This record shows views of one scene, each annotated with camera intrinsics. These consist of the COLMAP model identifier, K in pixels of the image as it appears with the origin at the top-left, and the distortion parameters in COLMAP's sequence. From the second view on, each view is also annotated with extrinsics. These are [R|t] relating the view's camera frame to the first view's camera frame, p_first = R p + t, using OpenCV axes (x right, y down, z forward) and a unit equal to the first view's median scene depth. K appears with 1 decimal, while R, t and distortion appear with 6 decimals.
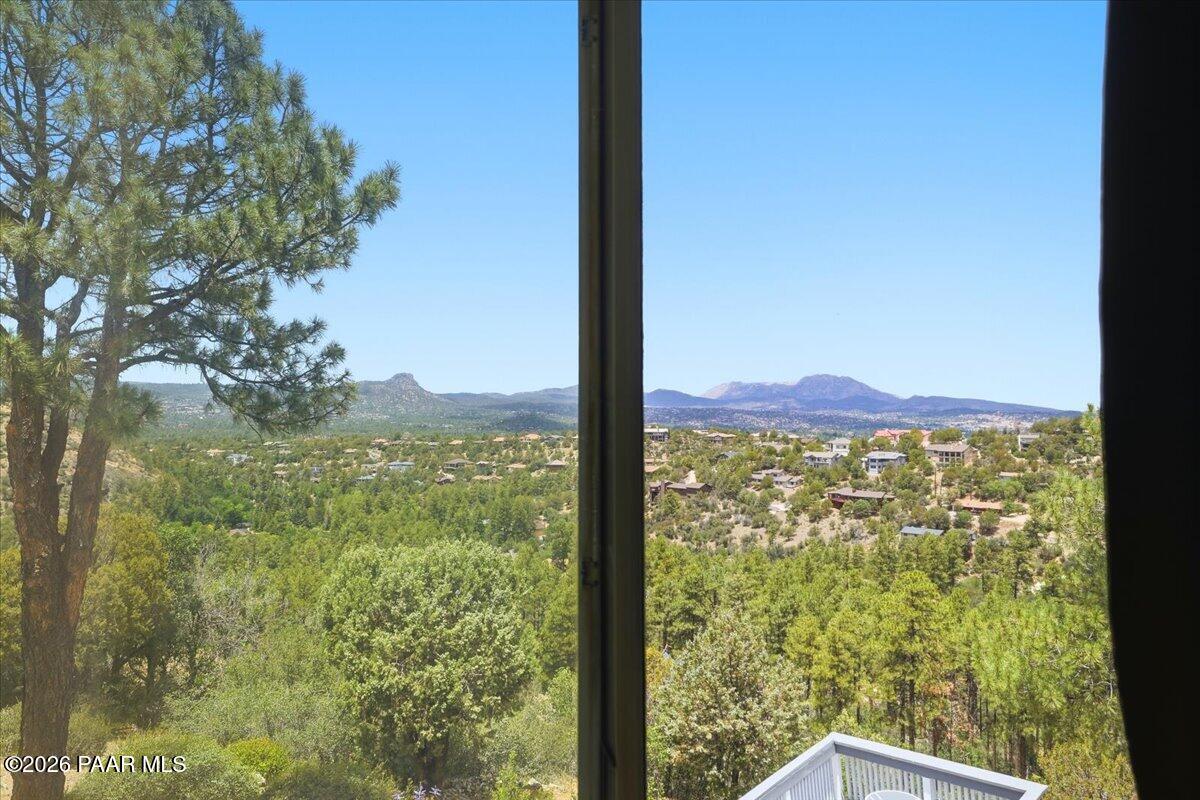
lens RADIAL K [[883.1, 0, 593.8], [0, 883.1, 366.4], [0, 0, 1]] dist [0.012159, 0.002030]
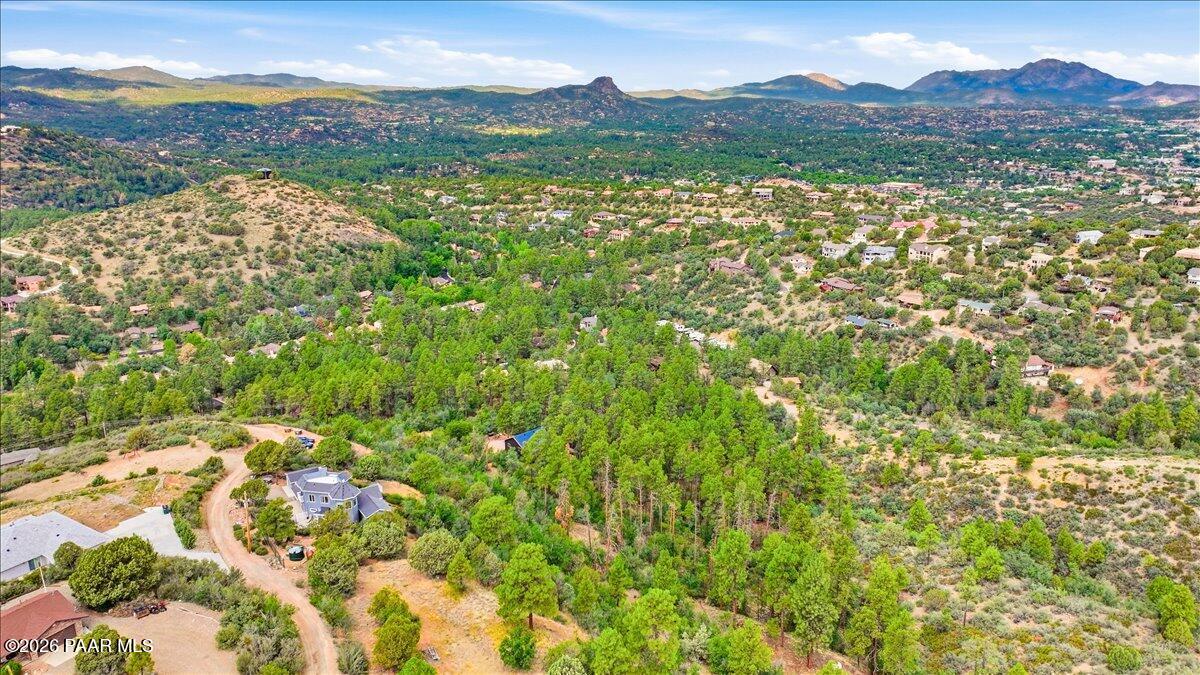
lens RADIAL K [[842.3, 0, 600.0], [0, 842.3, 337.5], [0, 0, 1]] dist [0.005725, 0.004035]
pose [[0.974152, 0.047684, -0.220801, 0.212803], [0.025491, 0.948017, 0.317196, -0.195550], [0.224449, -0.314625, 0.922298, -0.325134]]
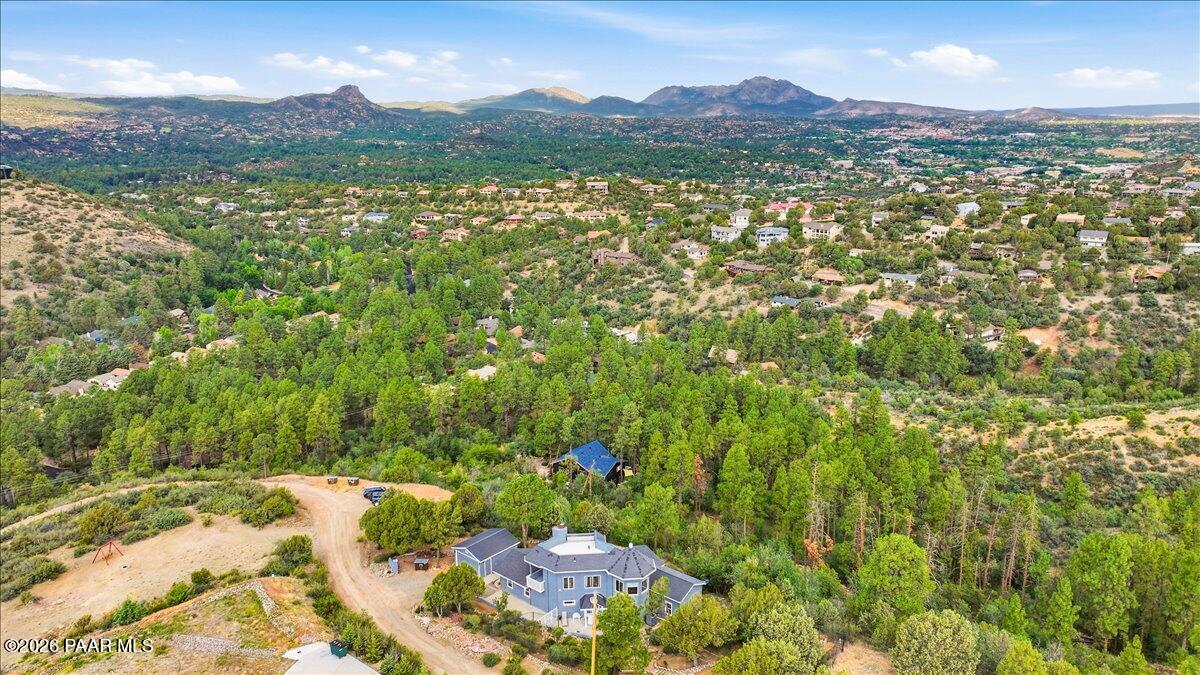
lens RADIAL K [[842.3, 0, 600.0], [0, 842.3, 337.5], [0, 0, 1]] dist [0.005725, 0.004035]
pose [[0.997487, -0.028691, 0.064785, -0.008385], [0.007456, 0.951776, 0.306702, -0.135770], [-0.070460, -0.305448, 0.949598, -0.212320]]
